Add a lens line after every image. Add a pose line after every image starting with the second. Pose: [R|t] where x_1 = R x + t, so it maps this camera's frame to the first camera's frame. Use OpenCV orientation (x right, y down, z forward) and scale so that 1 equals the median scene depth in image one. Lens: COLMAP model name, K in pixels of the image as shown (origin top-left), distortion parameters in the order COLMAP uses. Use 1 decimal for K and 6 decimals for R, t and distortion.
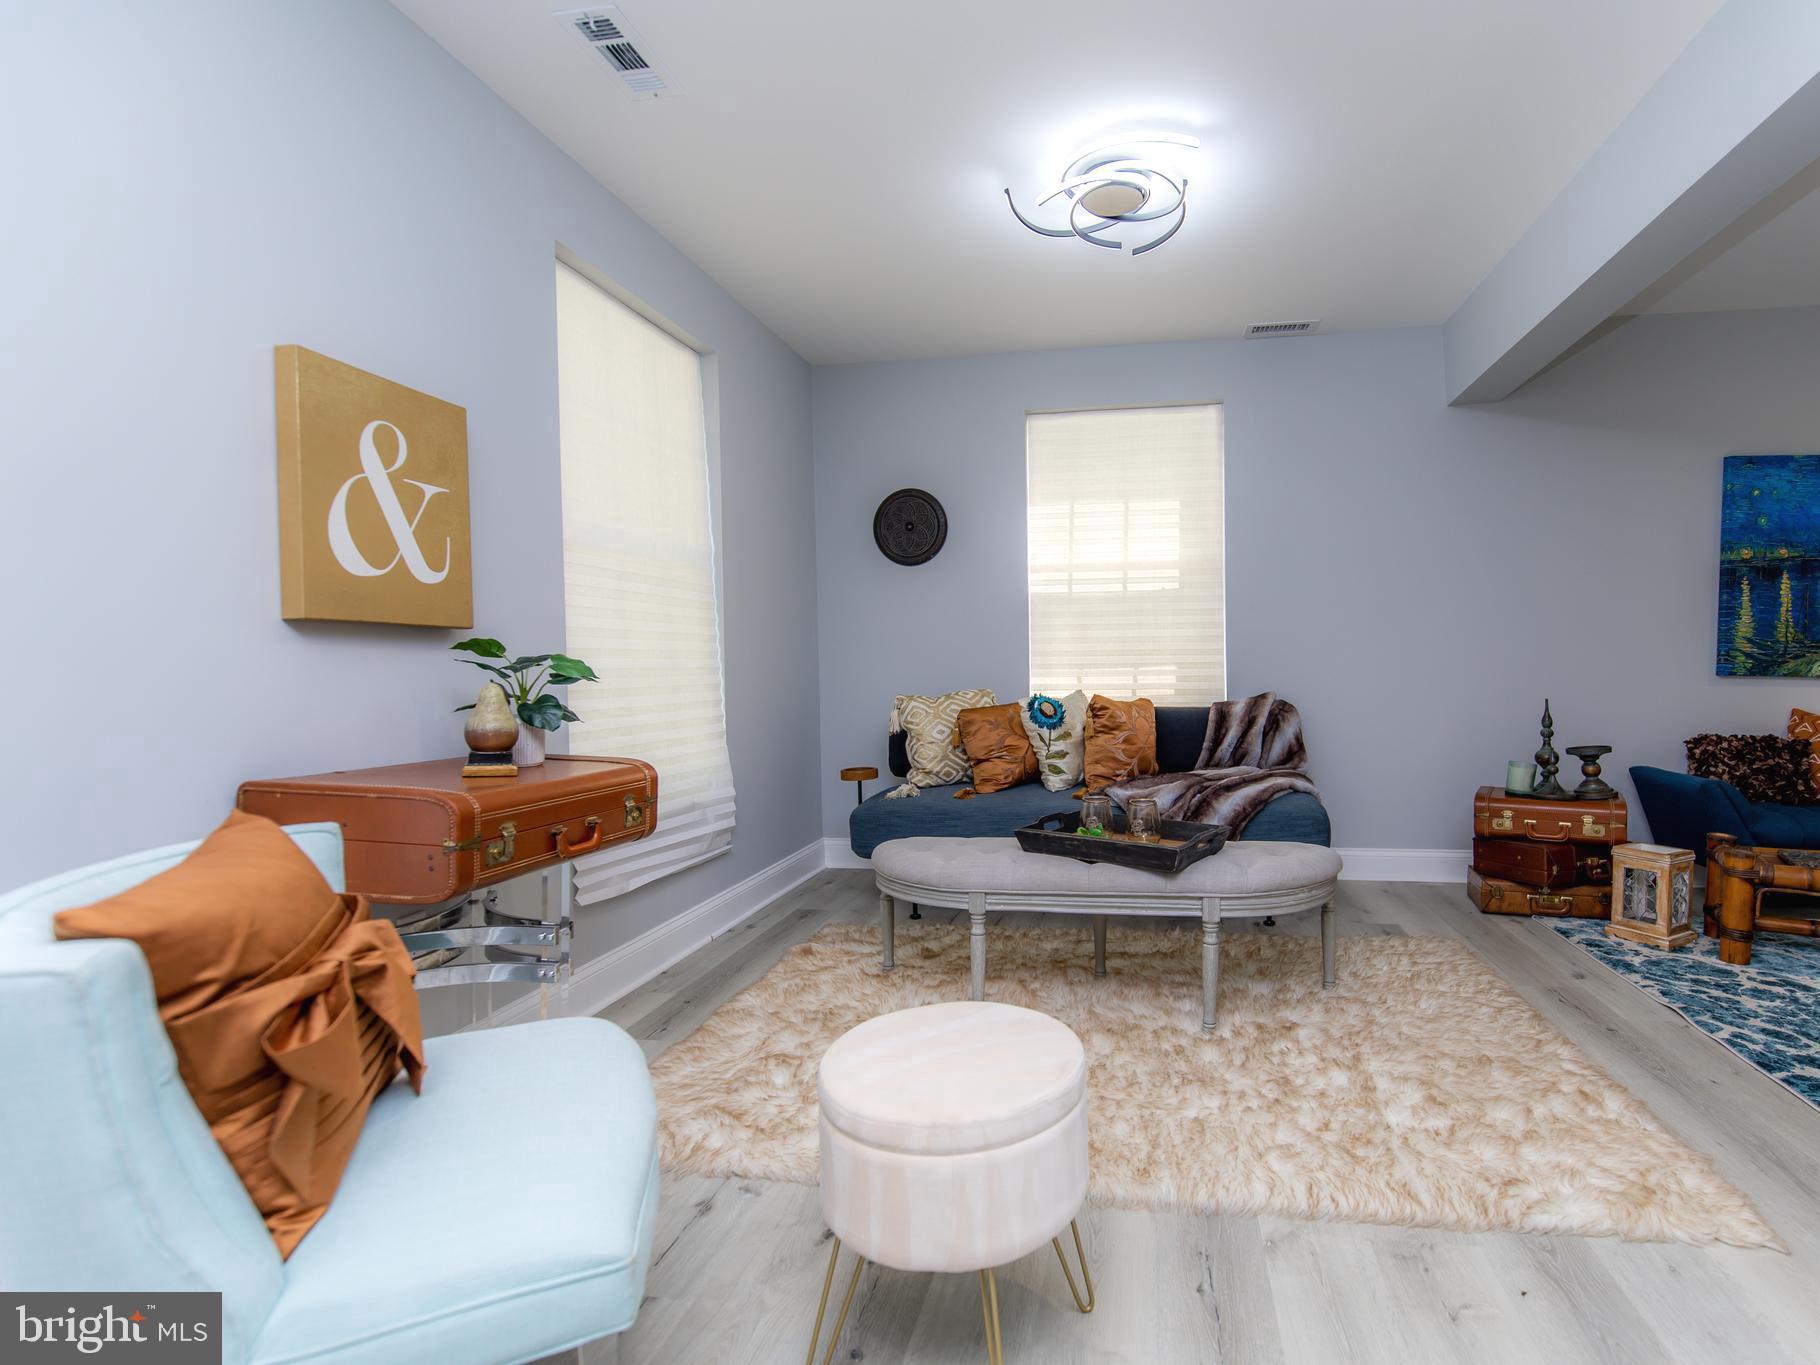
lens RADIAL K [[878.7, 0, 1034.3], [0, 878.7, 688.6], [0, 0, 1]] dist [0.000996, -0.000027]
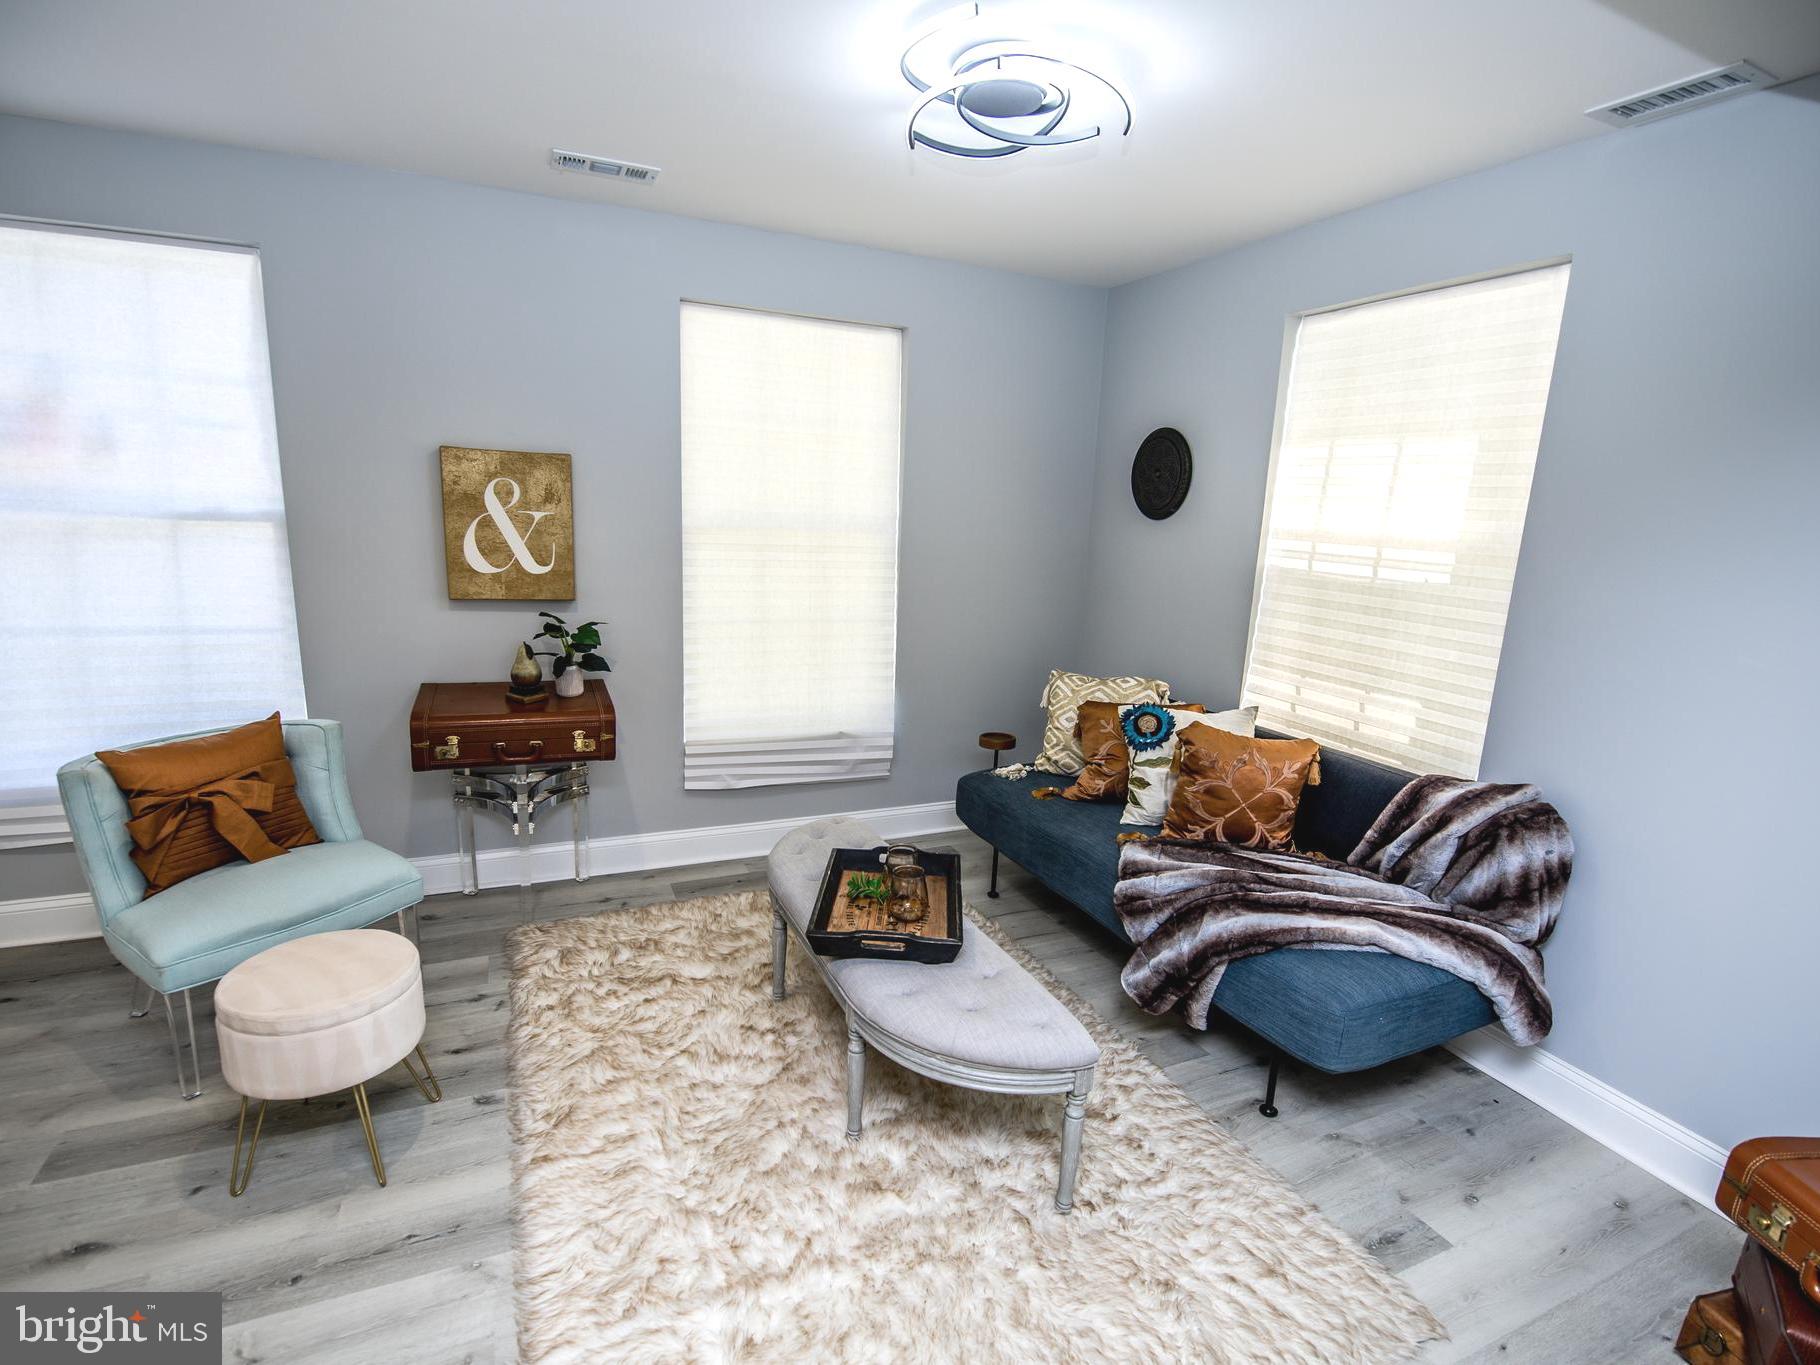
lens RADIAL K [[894.6, 0, 903.7], [0, 894.6, 688.3], [0, 0, 1]] dist [-0.001174, -0.000240]
pose [[0.527376, 0.213560, -0.822355, 0.566157], [-0.075652, 0.975853, 0.204907, -0.161549], [0.846257, -0.045850, 0.530798, 0.367592]]
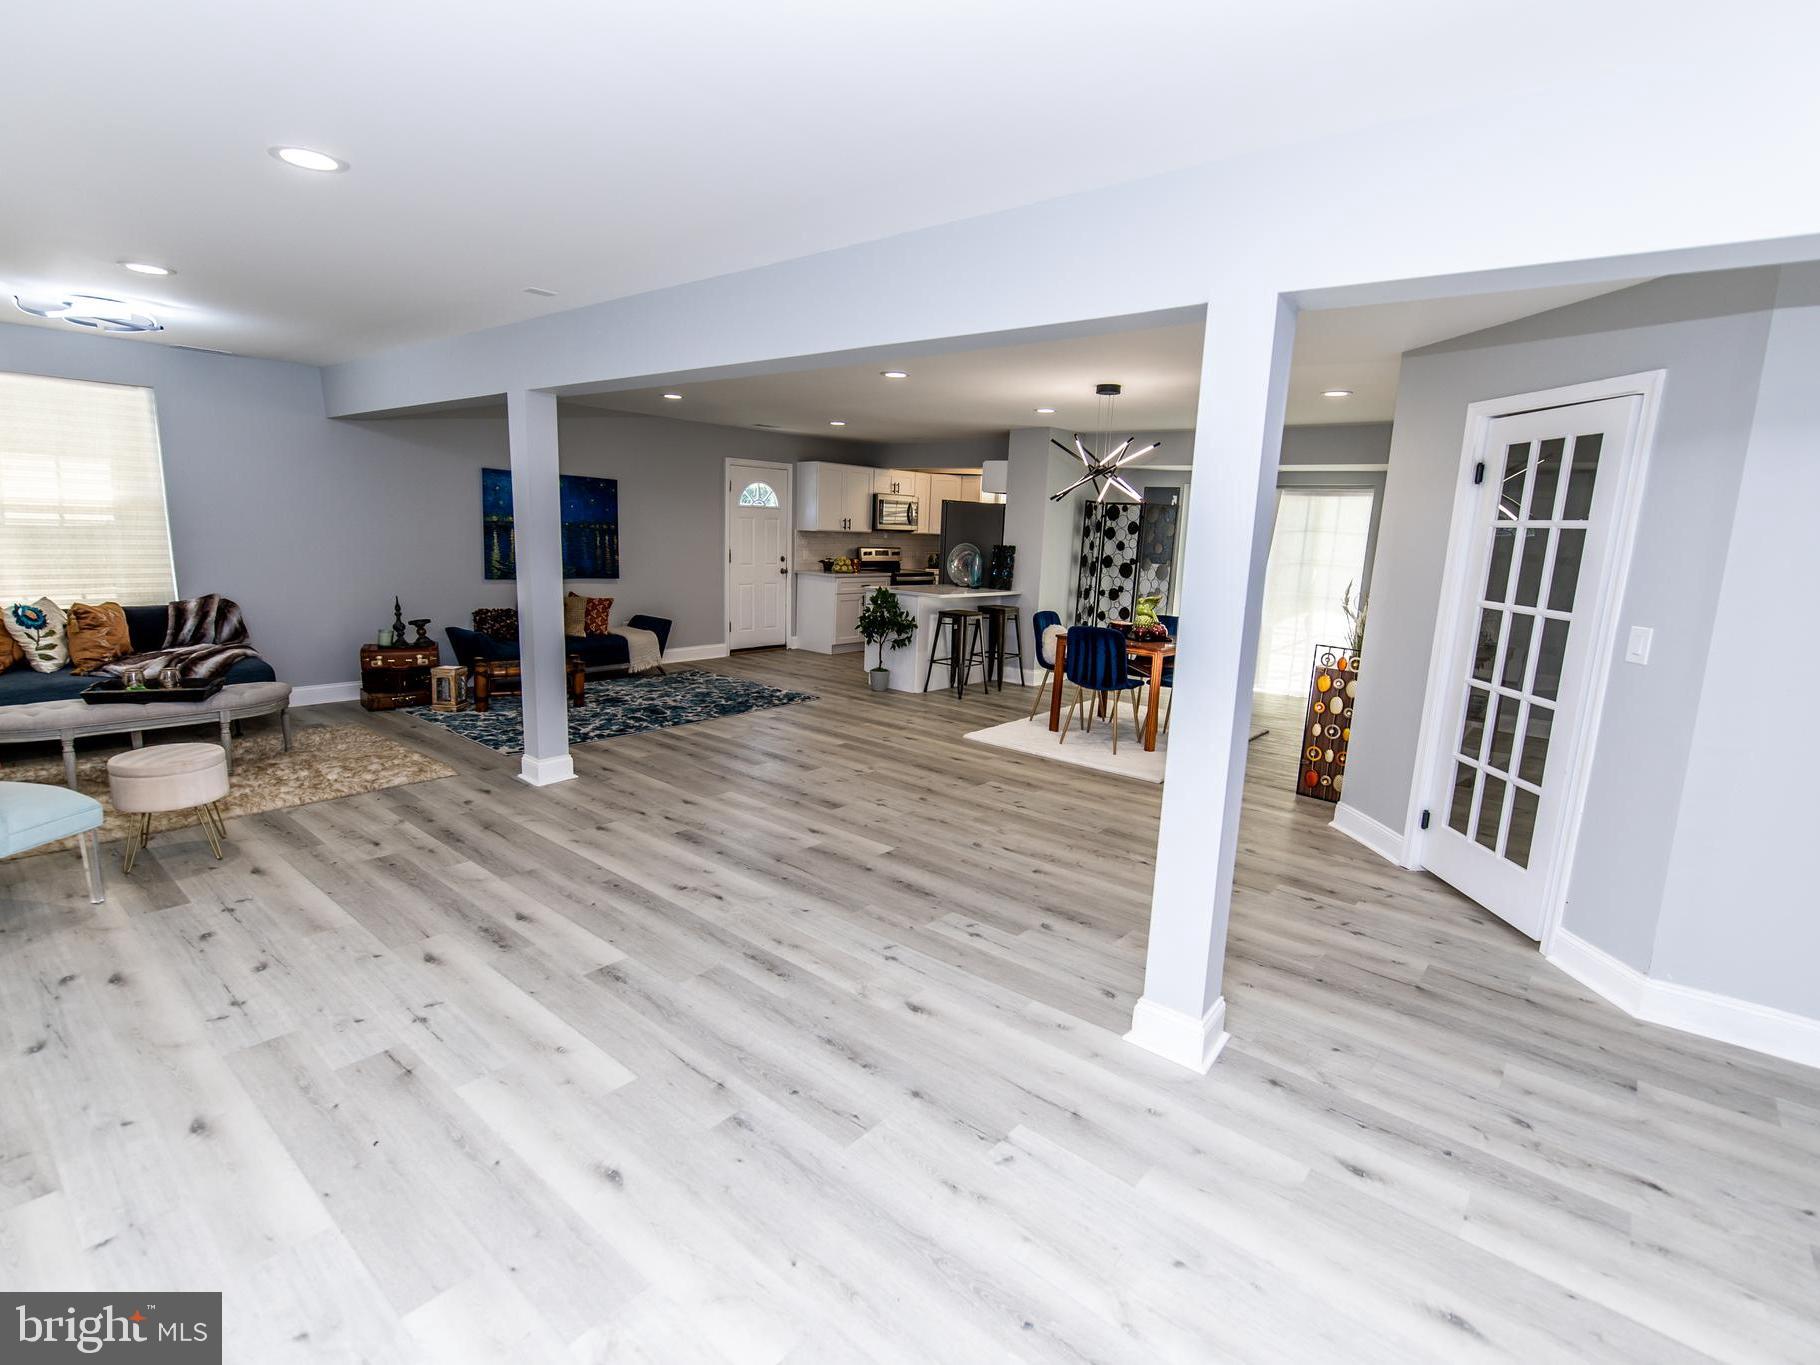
lens RADIAL K [[864.1, 0, 910.0], [0, 864.1, 682.5], [0, 0, 1]] dist [-0.008830, -0.000200]
pose [[0.525658, -0.118974, 0.842336, -0.403923], [-0.023133, 0.987807, 0.153957, -0.110375], [-0.850382, -0.100414, 0.516496, -0.880306]]
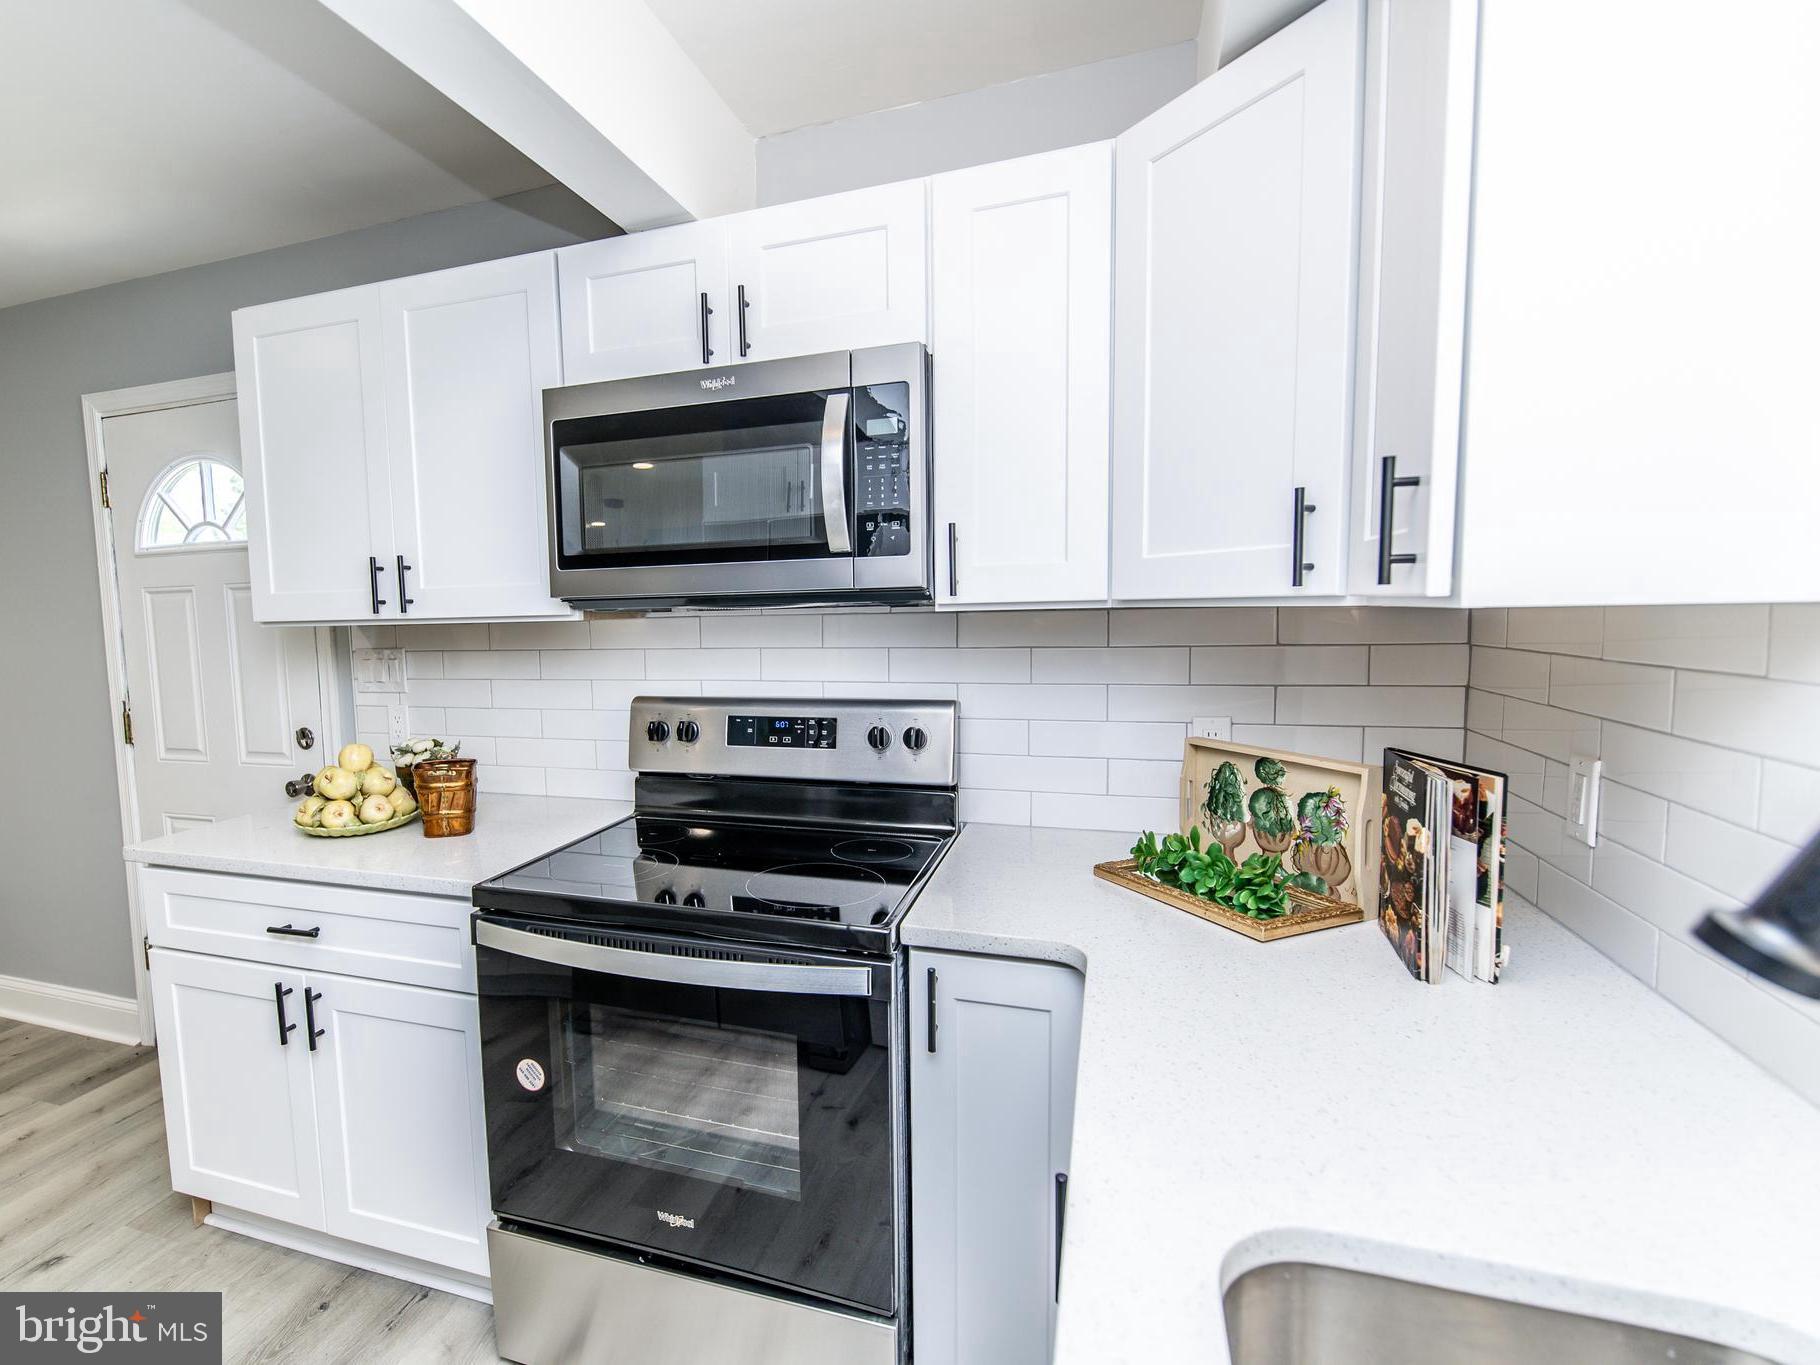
lens RADIAL K [[871.8, 0, 813.1], [0, 871.8, 690.5], [0, 0, 1]] dist [-0.000072, -0.000453]
pose [[0.979906, 0.007609, -0.199313, 2.285215], [0.005414, 0.997889, 0.064715, -0.149321], [0.199385, -0.064493, 0.977797, 0.302250]]
